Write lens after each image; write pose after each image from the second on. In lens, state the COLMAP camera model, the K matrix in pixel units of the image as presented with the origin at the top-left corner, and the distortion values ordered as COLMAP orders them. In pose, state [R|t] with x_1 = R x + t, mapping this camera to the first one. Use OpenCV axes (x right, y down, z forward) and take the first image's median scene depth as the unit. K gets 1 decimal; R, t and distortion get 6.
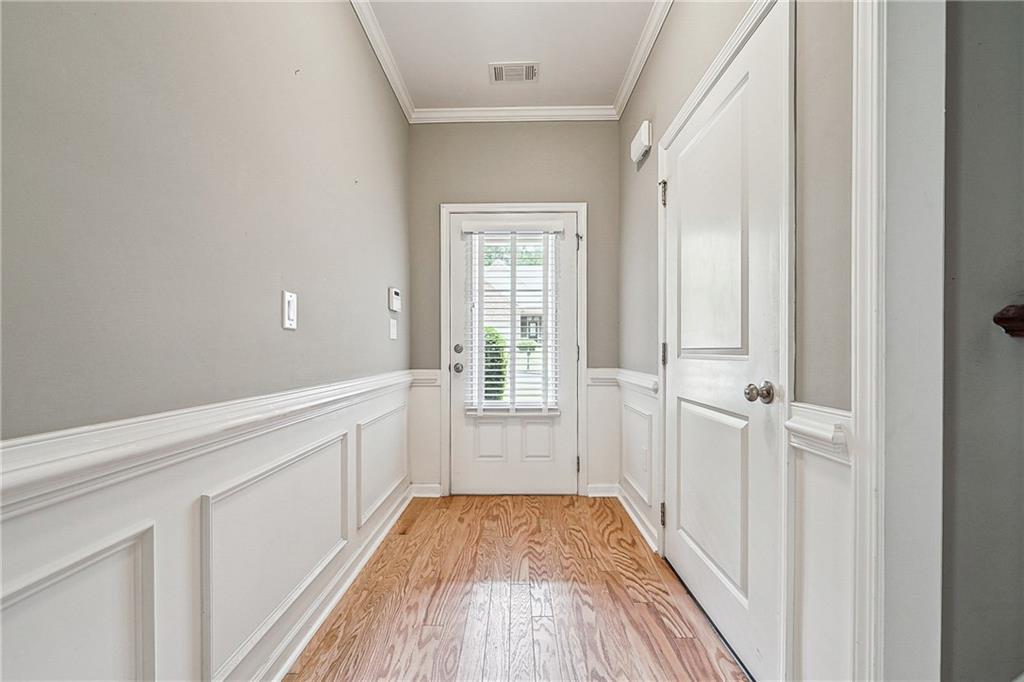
lens RADIAL K [[420.4, 0, 511.0], [0, 420.4, 346.0], [0, 0, 1]] dist [-0.001093, -0.001022]
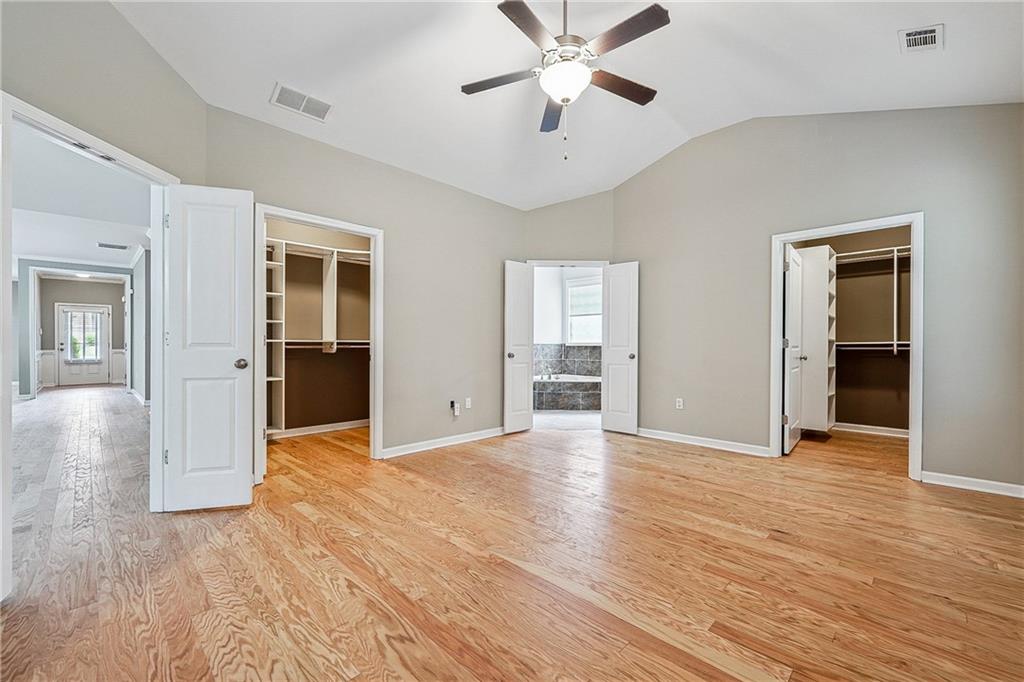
lens RADIAL K [[420.4, 0, 516.1], [0, 420.4, 349.9], [0, 0, 1]] dist [-0.001093, -0.001022]
pose [[0.688219, -0.004045, 0.725492, -0.055479], [-0.000951, 0.999979, 0.006478, 0.029093], [-0.725502, -0.005148, 0.688200, -4.189344]]
